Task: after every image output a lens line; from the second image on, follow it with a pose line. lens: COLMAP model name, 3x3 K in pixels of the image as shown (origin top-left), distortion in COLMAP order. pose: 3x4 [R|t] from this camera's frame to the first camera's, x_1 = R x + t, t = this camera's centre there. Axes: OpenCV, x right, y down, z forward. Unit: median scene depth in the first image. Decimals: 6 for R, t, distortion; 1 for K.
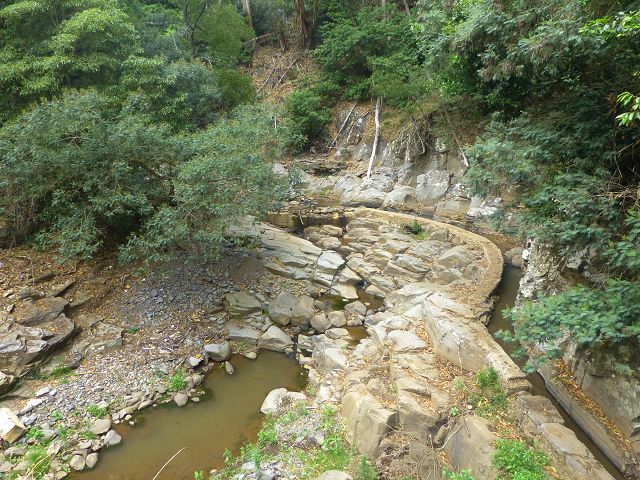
lens RADIAL K [[451.4, 0, 321.8], [0, 451.4, 238.3], [0, 0, 1]] dist [-0.007351, -0.009849]
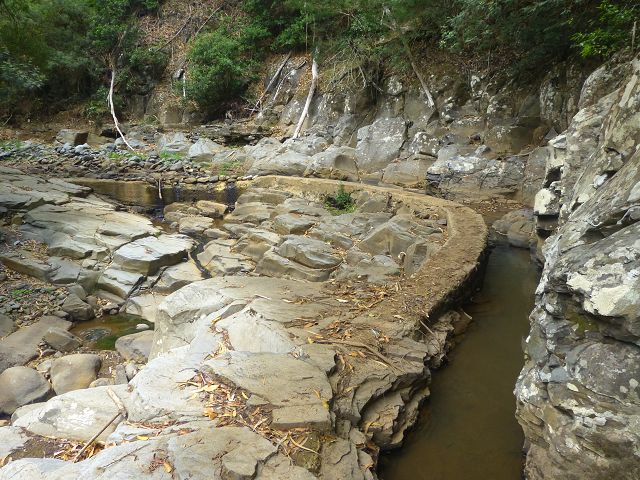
lens RADIAL K [[451.4, 0, 318.3], [0, 451.4, 241.7], [0, 0, 1]] dist [-0.007351, -0.009849]
pose [[0.999958, -0.008651, 0.003159, 0.161208], [0.008765, 0.999231, -0.038221, 0.050199], [-0.002826, 0.038248, 0.999264, 0.383568]]
